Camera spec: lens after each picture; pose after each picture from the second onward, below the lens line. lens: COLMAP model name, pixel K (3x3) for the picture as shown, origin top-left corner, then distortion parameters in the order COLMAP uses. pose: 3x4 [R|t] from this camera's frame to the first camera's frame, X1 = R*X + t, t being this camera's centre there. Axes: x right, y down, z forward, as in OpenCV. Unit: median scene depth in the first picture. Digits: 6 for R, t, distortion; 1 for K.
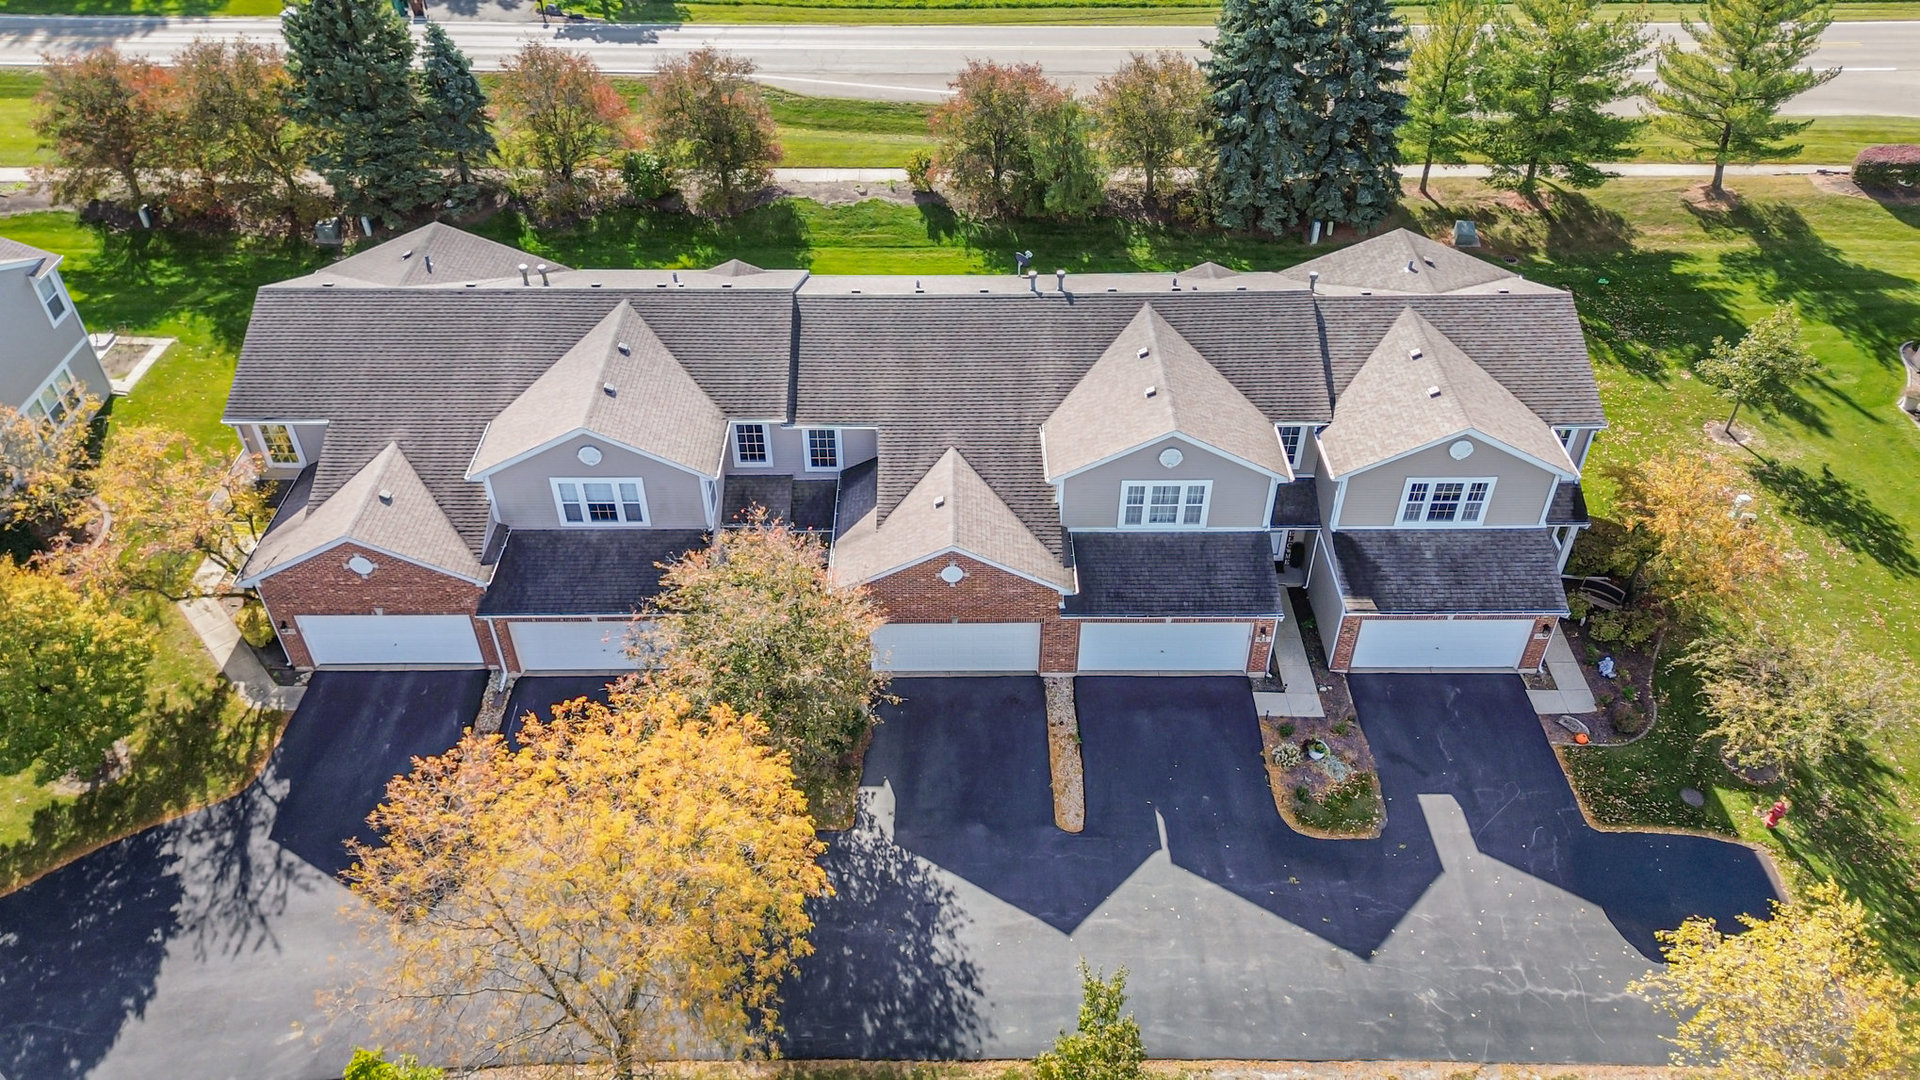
lens RADIAL K [[1364.1, 0, 957.5], [0, 1364.1, 538.6], [0, 0, 1]] dist [0.044846, -0.016377]
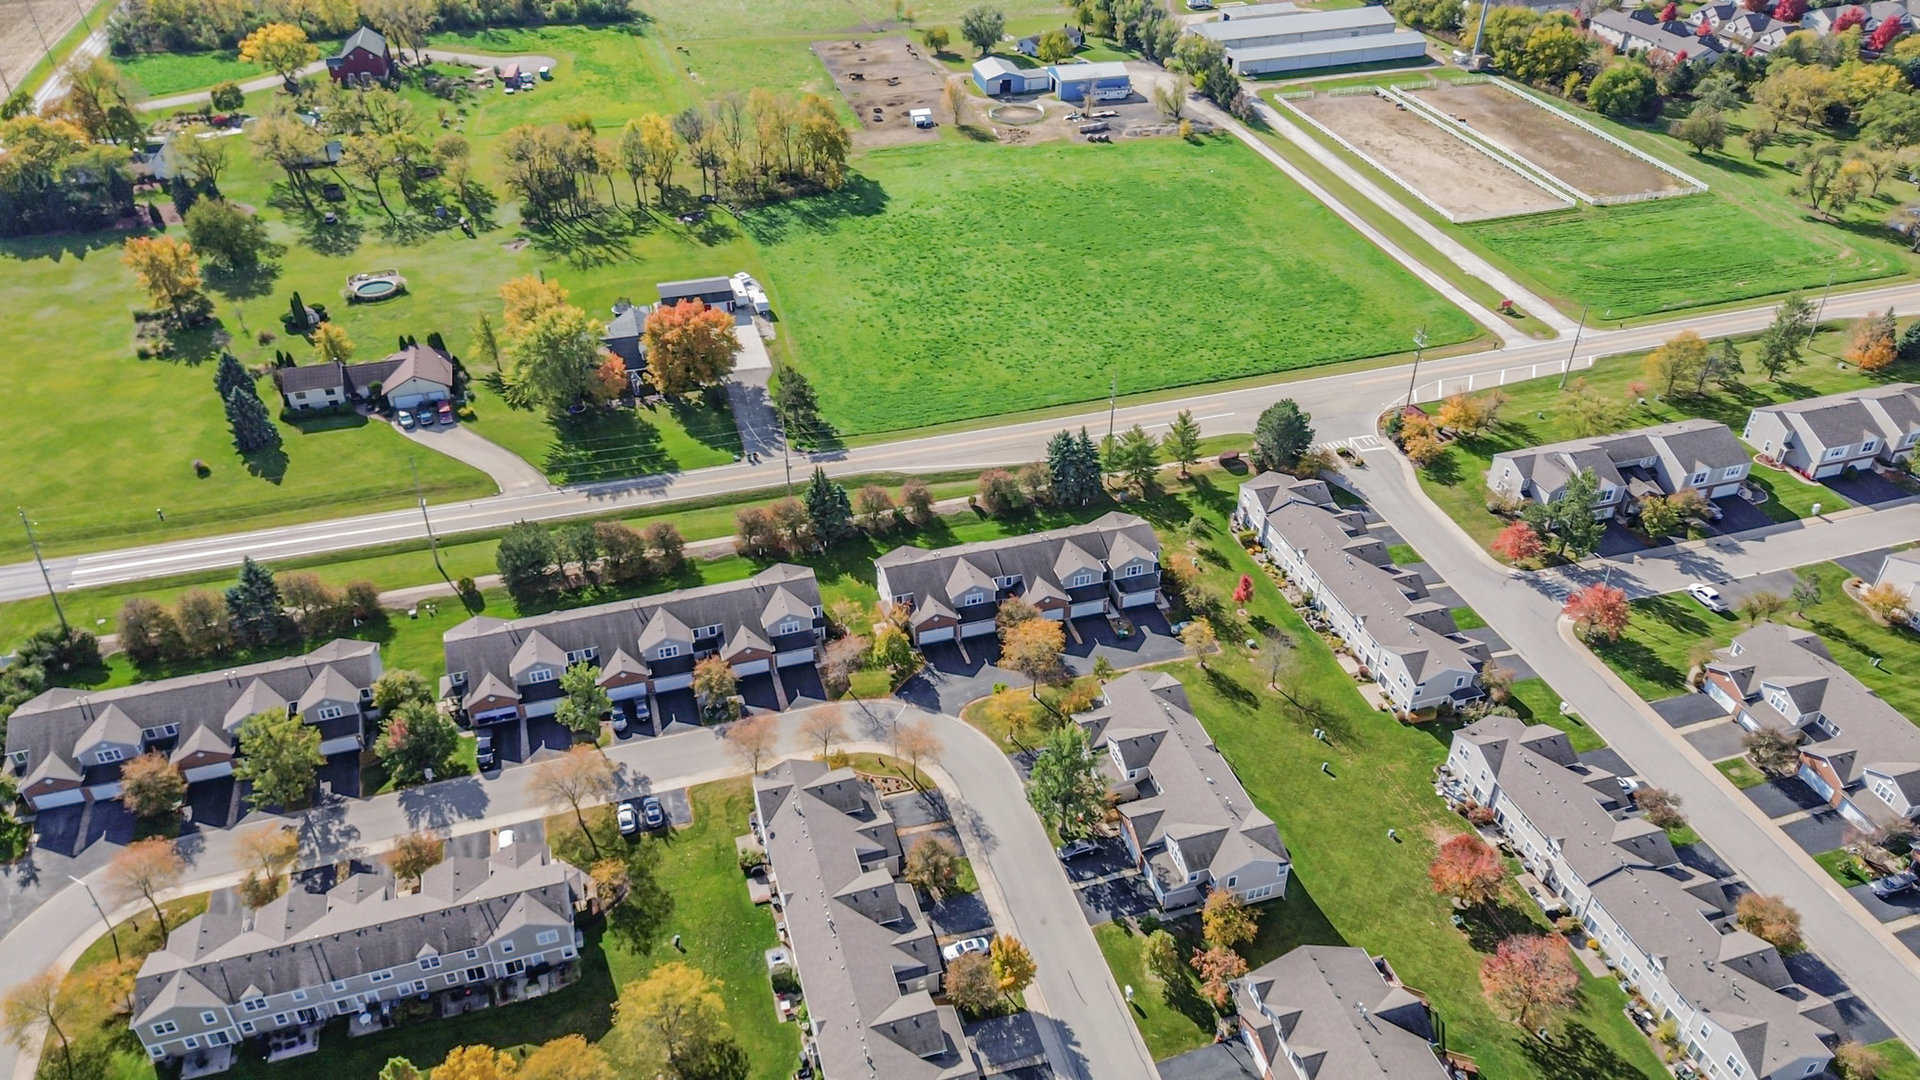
lens RADIAL K [[1364.1, 0, 960.1], [0, 1364.1, 539.4], [0, 0, 1]] dist [0.044846, -0.016377]
pose [[0.958613, -0.159326, 0.235957, -1.215952], [0.177788, 0.982298, -0.059016, 0.036955], [-0.222377, 0.098524, 0.969970, -3.188905]]
